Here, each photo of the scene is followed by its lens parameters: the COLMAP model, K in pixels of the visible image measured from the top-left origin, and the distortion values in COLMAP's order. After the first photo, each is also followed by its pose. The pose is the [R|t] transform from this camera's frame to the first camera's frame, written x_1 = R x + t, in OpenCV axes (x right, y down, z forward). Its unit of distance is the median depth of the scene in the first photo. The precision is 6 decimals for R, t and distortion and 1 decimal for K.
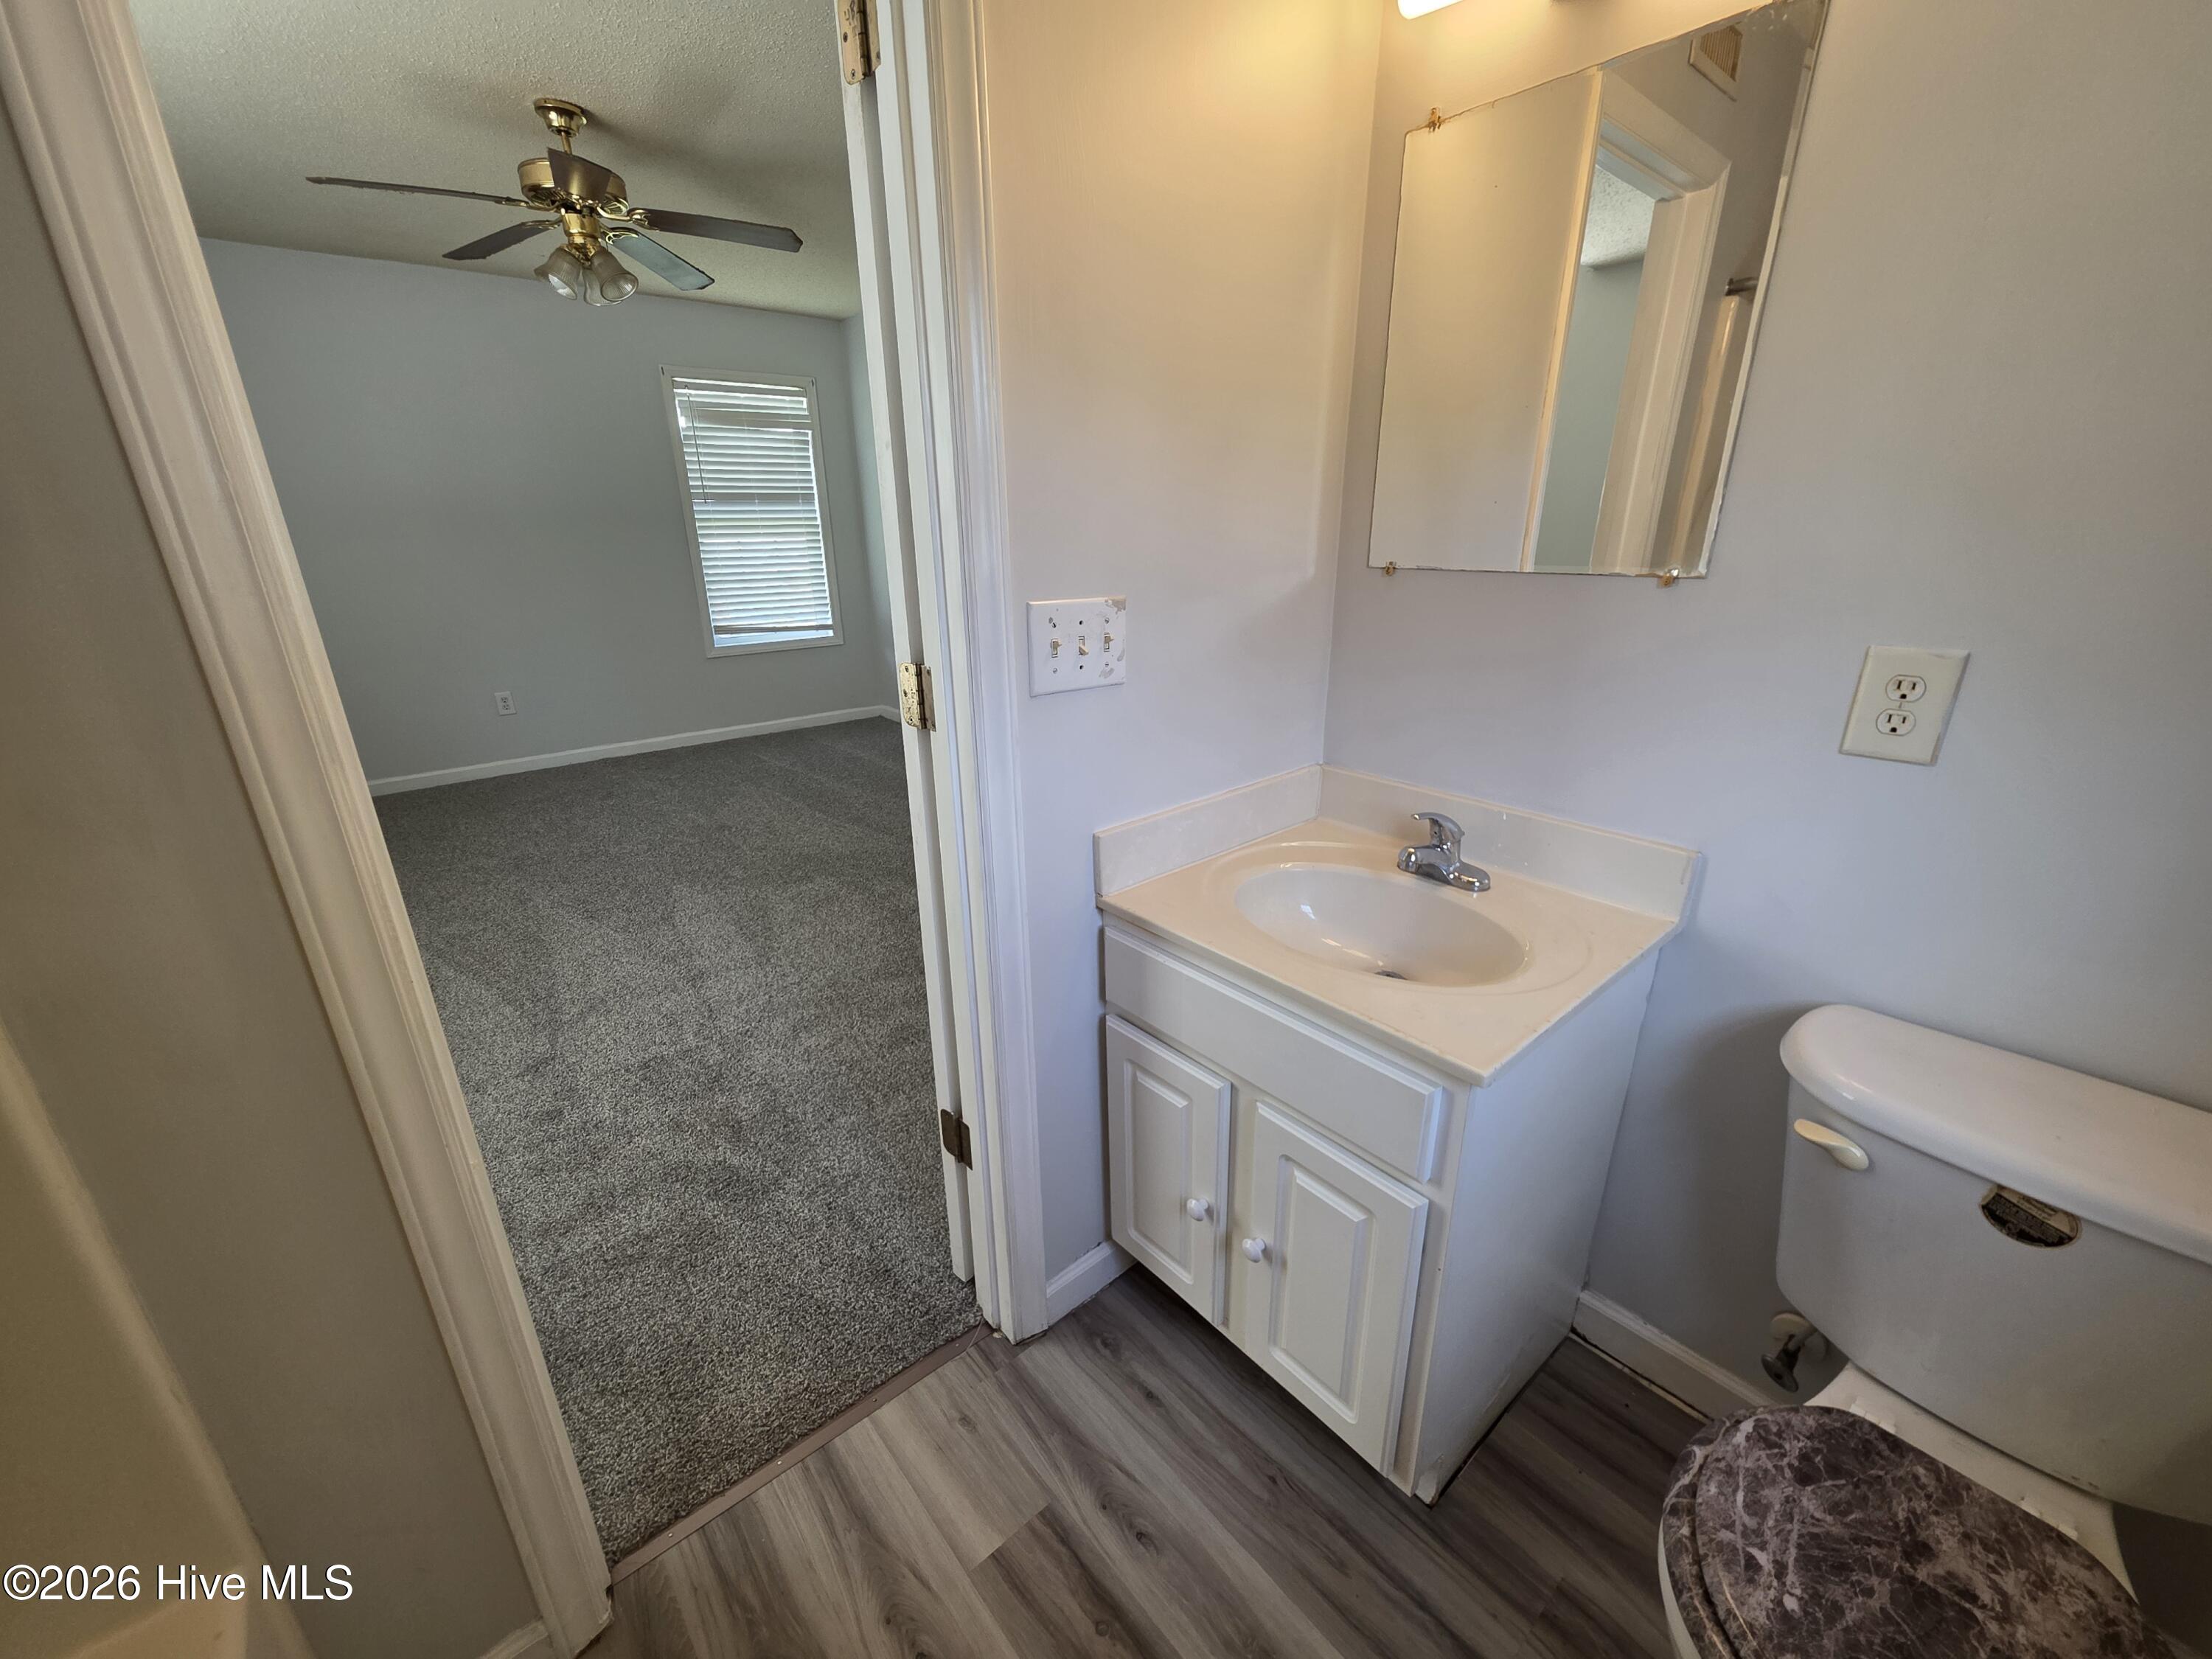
lens RADIAL K [[882.3, 0, 1115.5], [0, 882.3, 839.1], [0, 0, 1]] dist [0.003109, 0.000354]
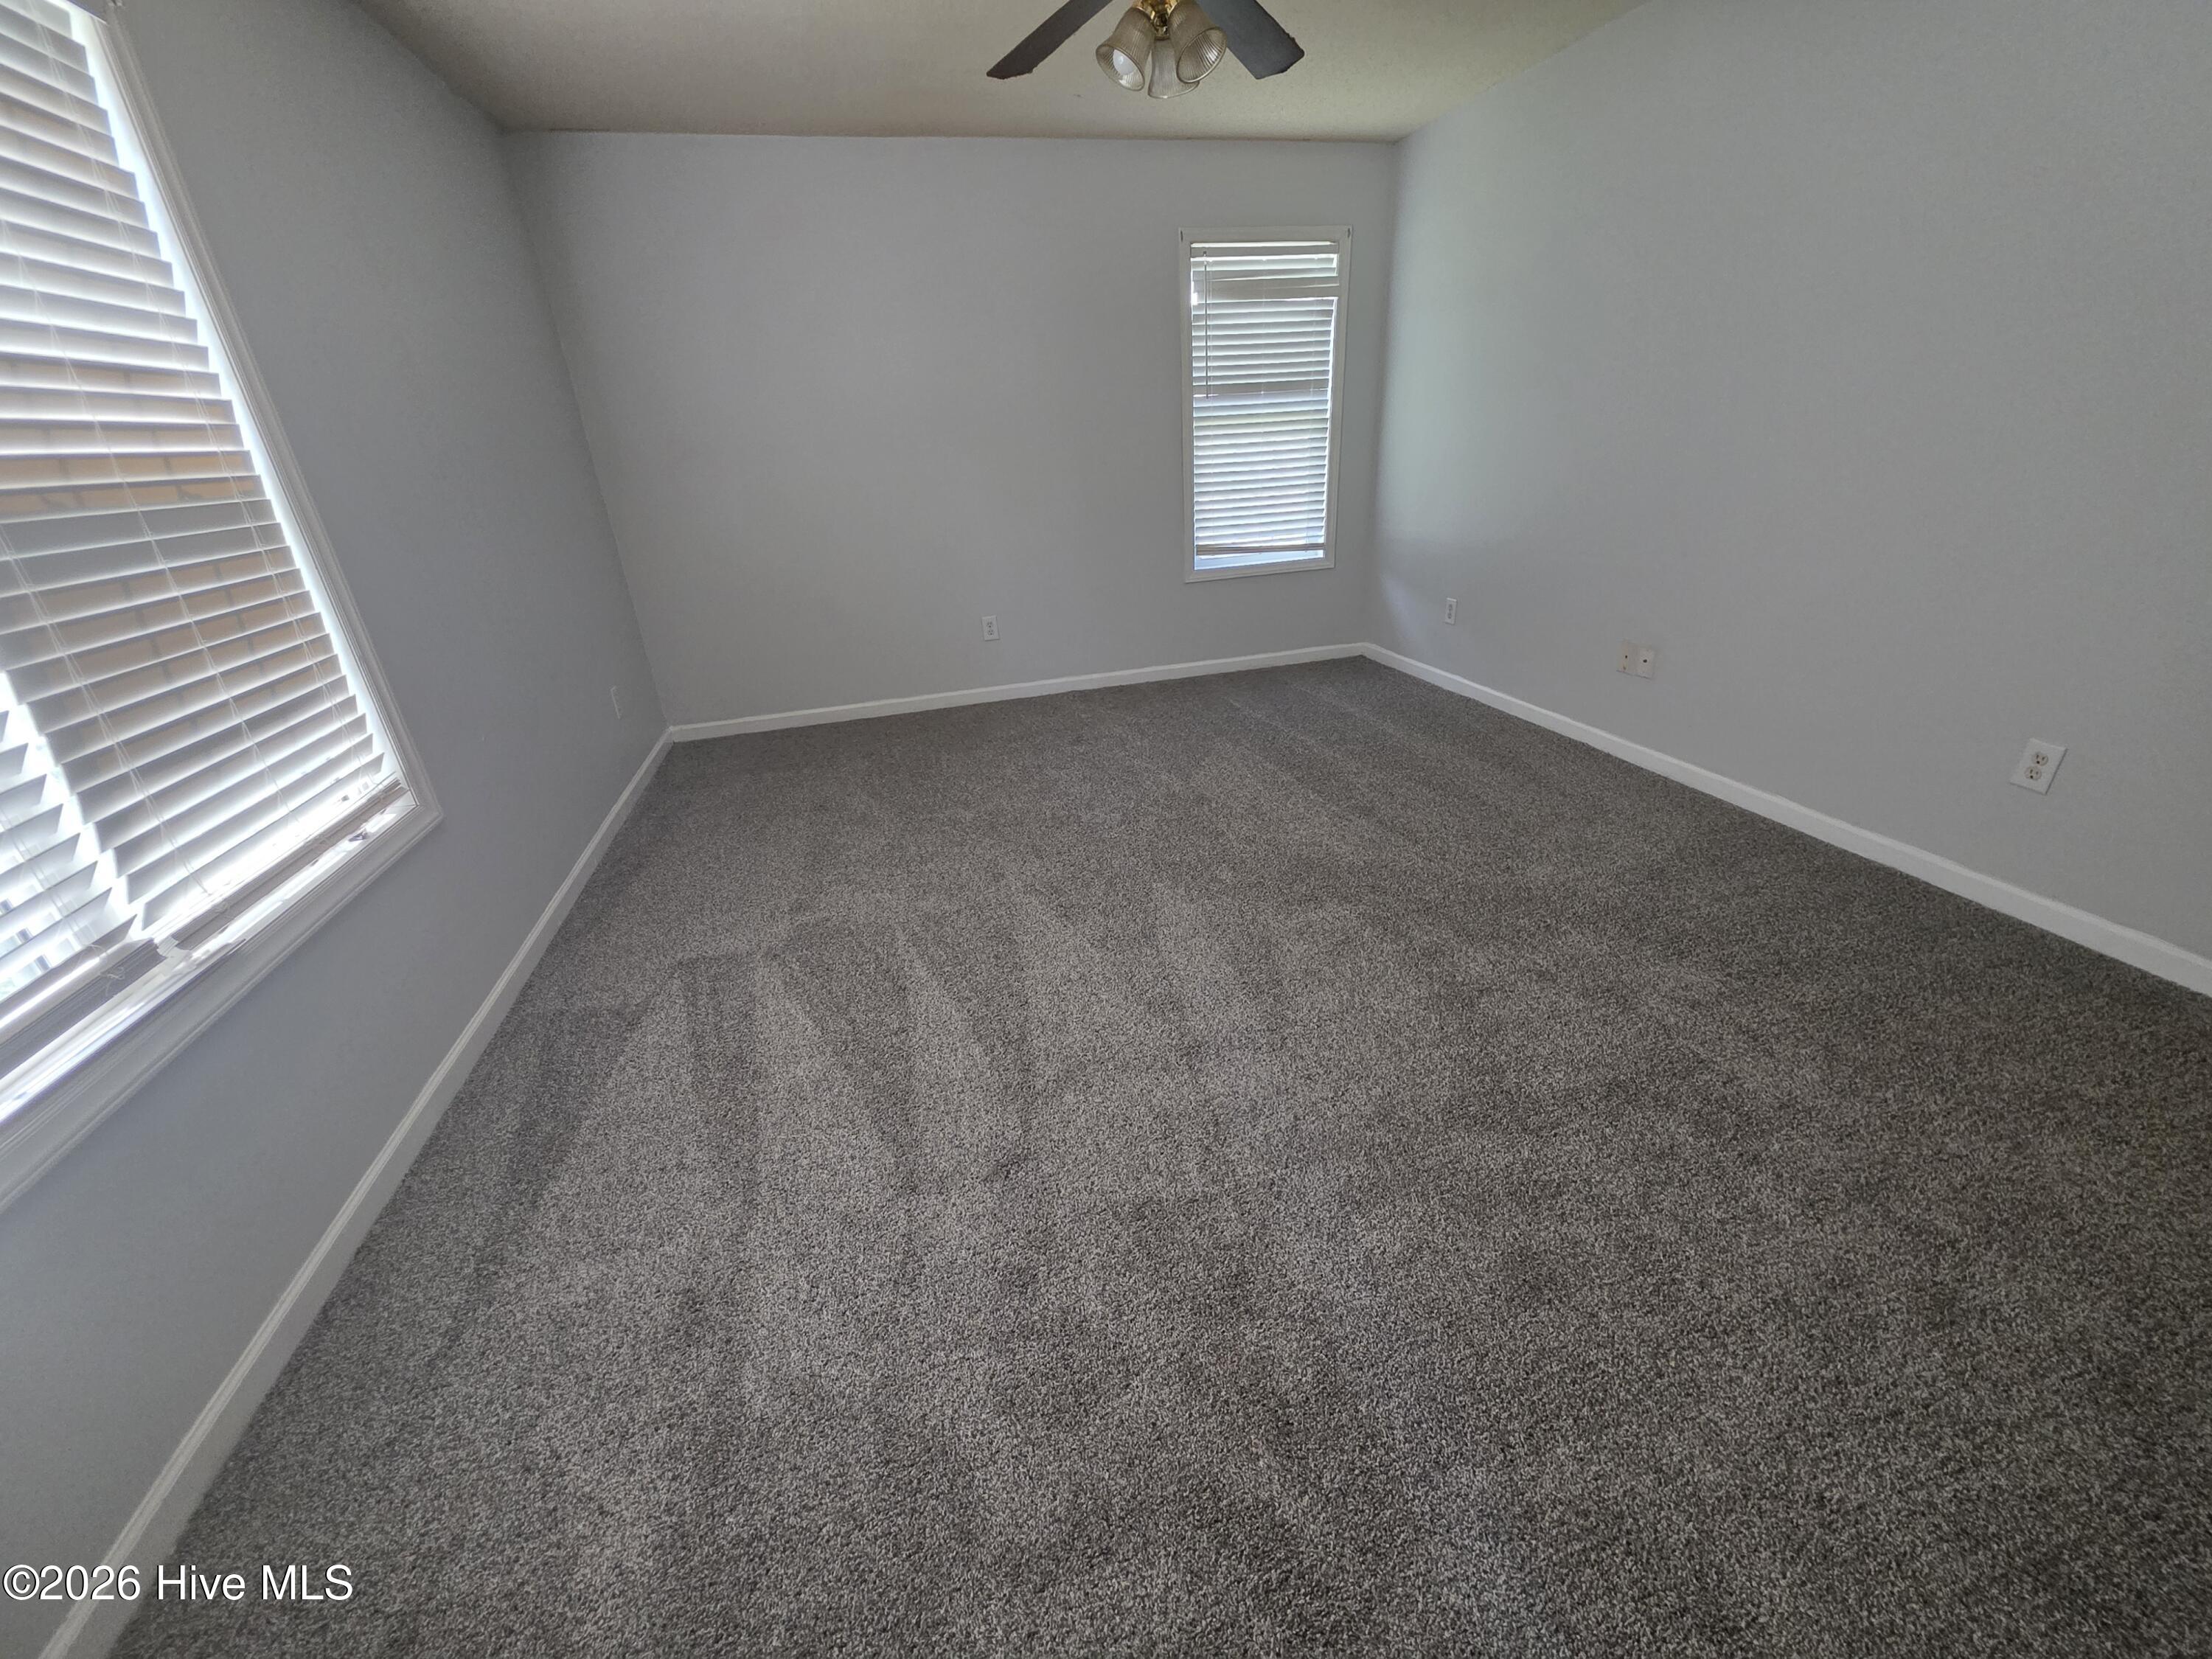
lens RADIAL K [[882.3, 0, 1115.5], [0, 882.3, 839.1], [0, 0, 1]] dist [0.003109, 0.000354]
pose [[0.900710, 0.145498, -0.409330, -0.172096], [-0.105658, 0.987322, 0.118453, -0.066651], [0.421375, -0.063442, 0.904665, 0.212702]]
